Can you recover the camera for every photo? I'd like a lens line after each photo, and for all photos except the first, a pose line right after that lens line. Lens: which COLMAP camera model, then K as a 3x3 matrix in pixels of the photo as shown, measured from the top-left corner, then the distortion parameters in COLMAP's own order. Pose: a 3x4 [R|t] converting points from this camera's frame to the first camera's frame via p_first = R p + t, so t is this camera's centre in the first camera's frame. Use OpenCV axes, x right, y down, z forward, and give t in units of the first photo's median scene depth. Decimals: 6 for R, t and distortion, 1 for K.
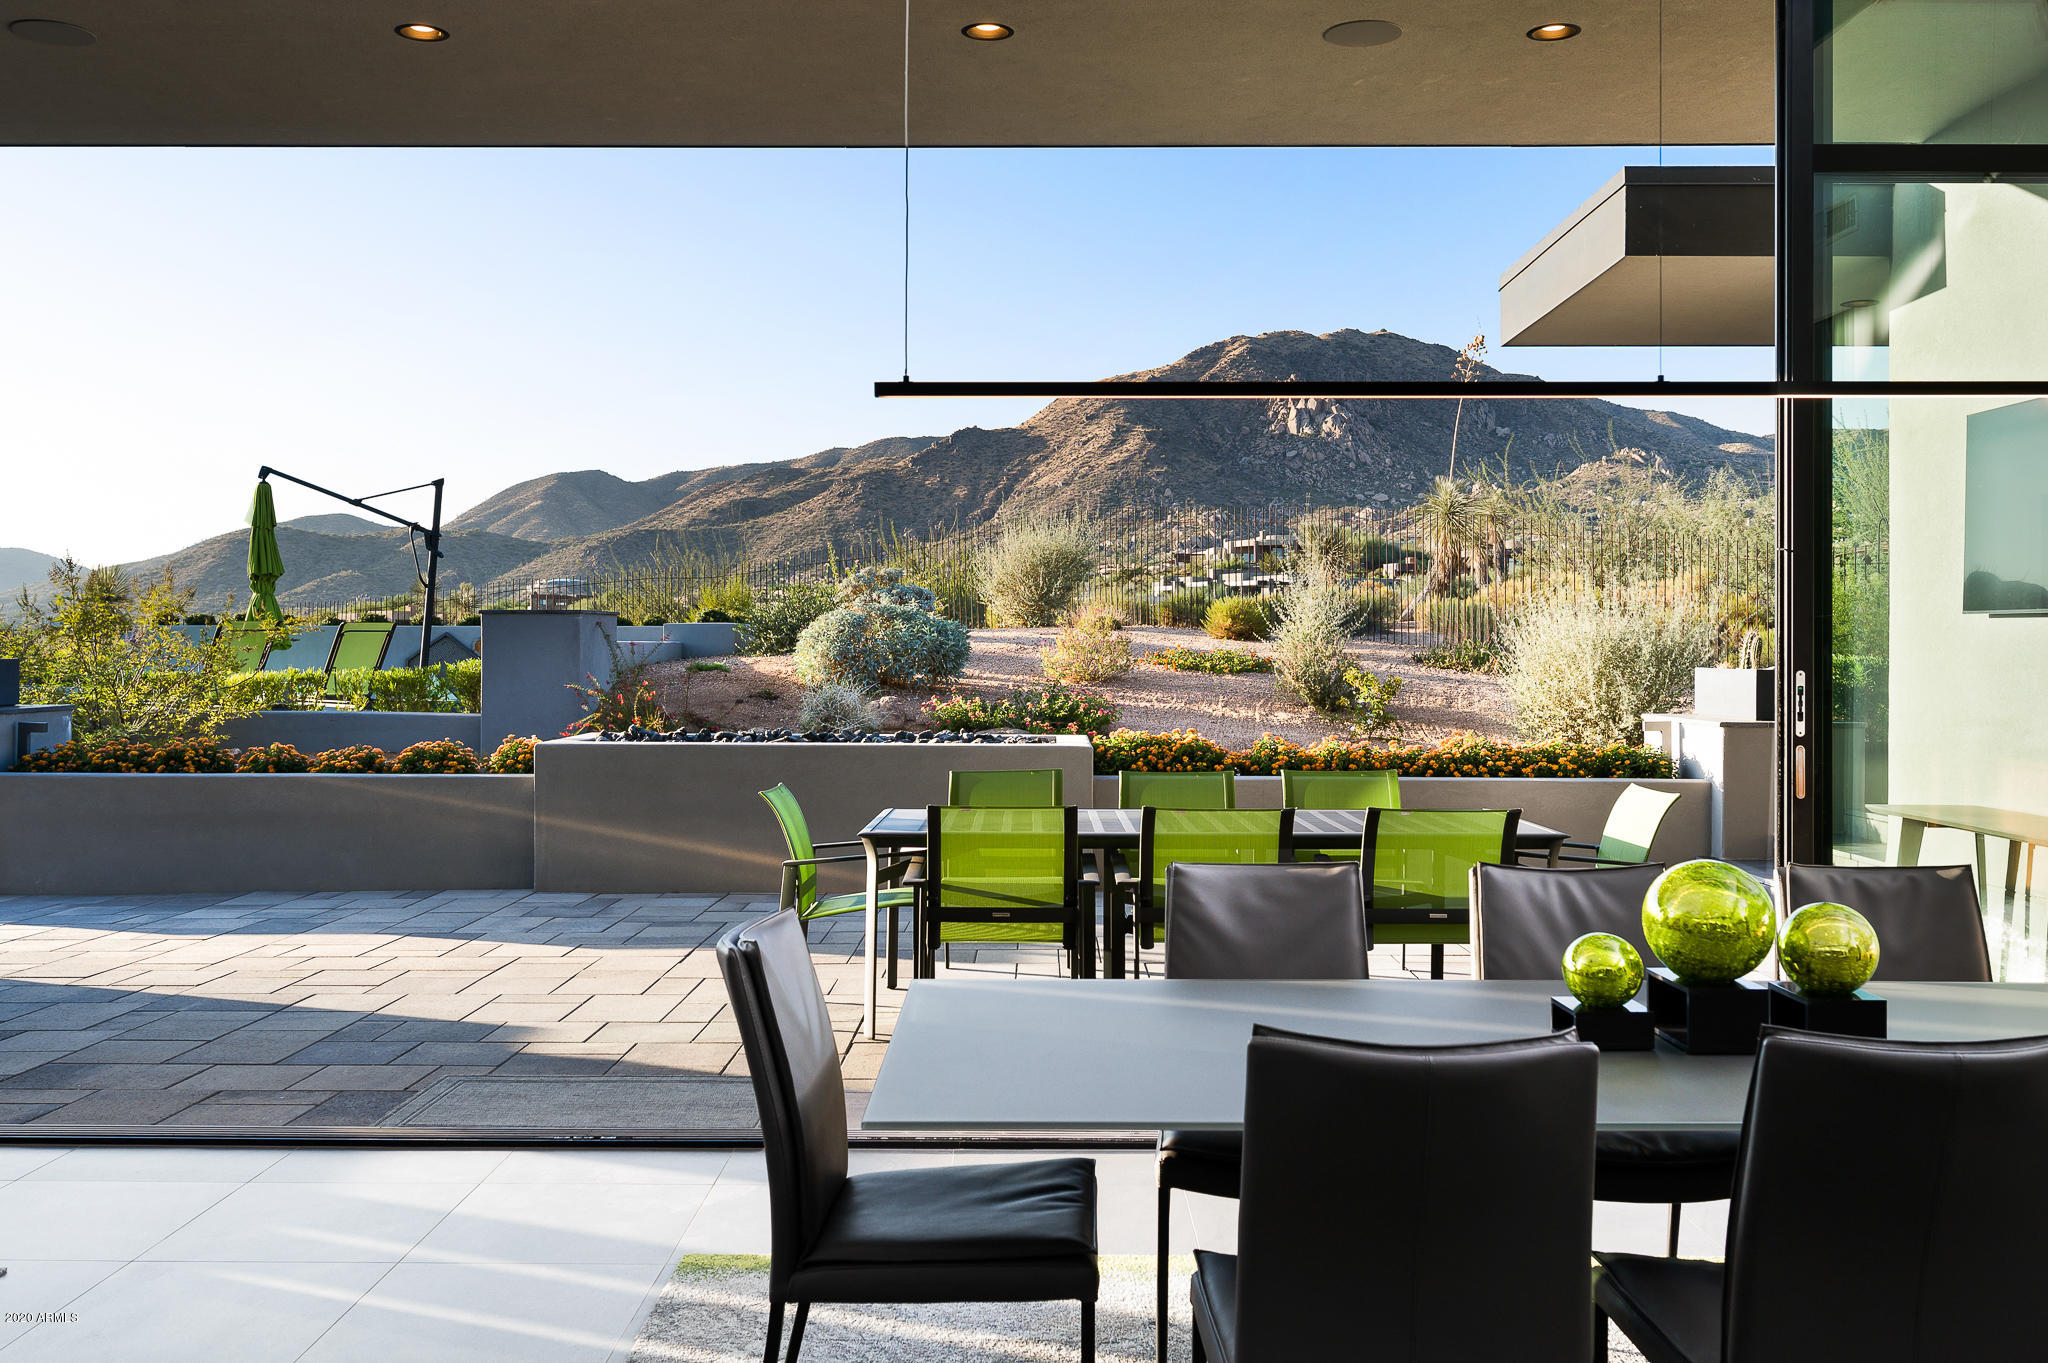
lens RADIAL K [[1833.2, 0, 990.7], [0, 1833.2, 615.0], [0, 0, 1]] dist [0.005877, 0.008794]
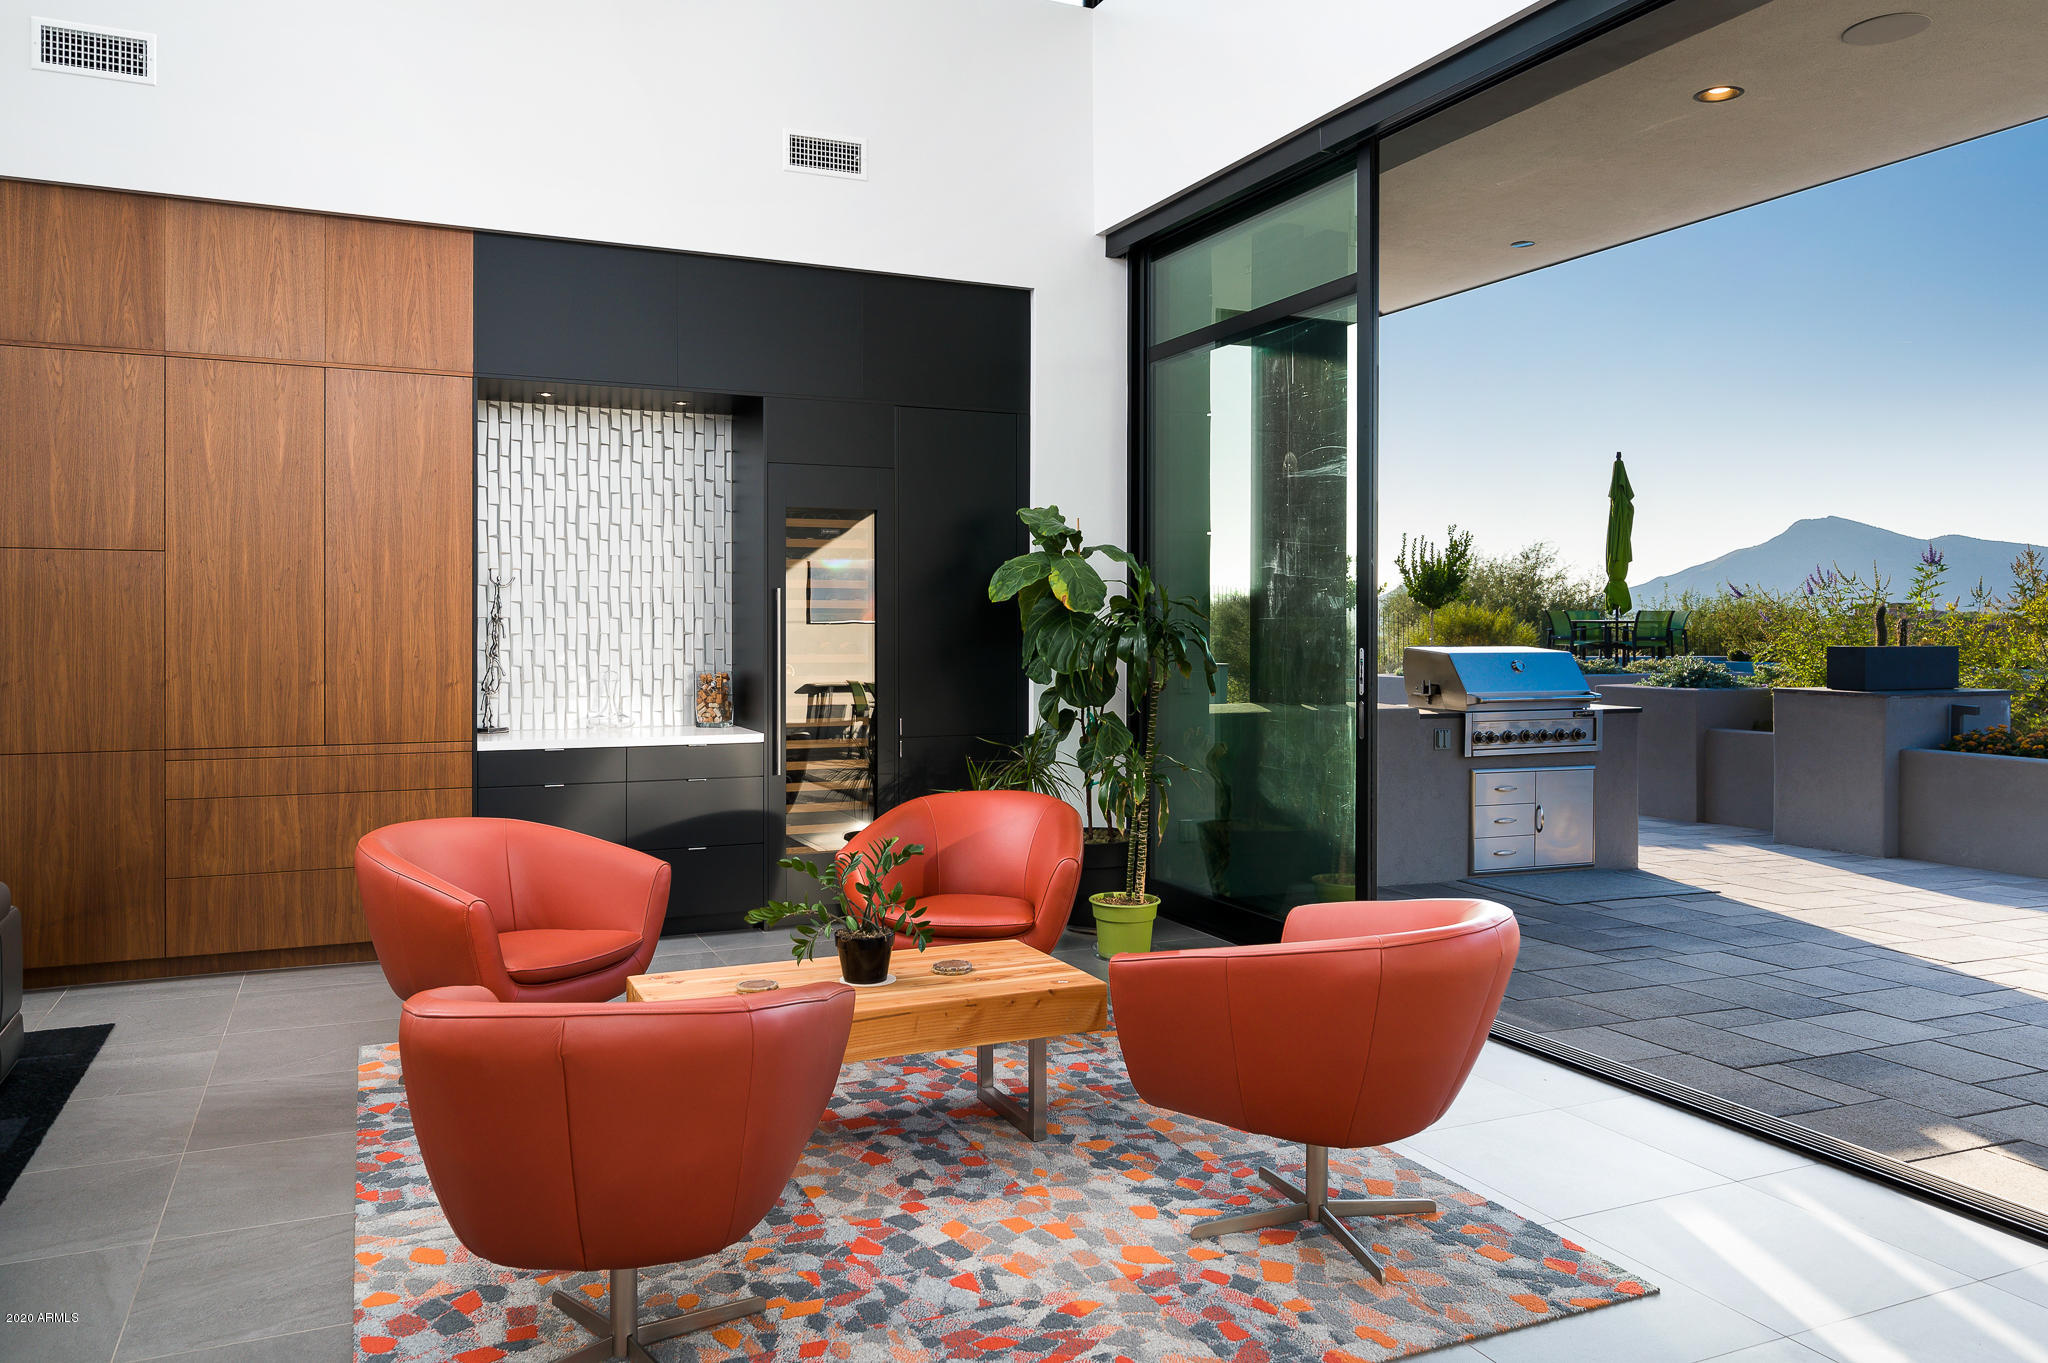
lens RADIAL K [[1429.9, 0, 1008.8], [0, 1429.9, 648.9], [0, 0, 1]] dist [-0.004910, -0.001907]
pose [[0.426493, 0.010216, -0.904433, -0.003835], [0.014451, 0.999732, 0.018107, 0.001705], [0.904375, -0.020793, 0.426231, 0.108160]]
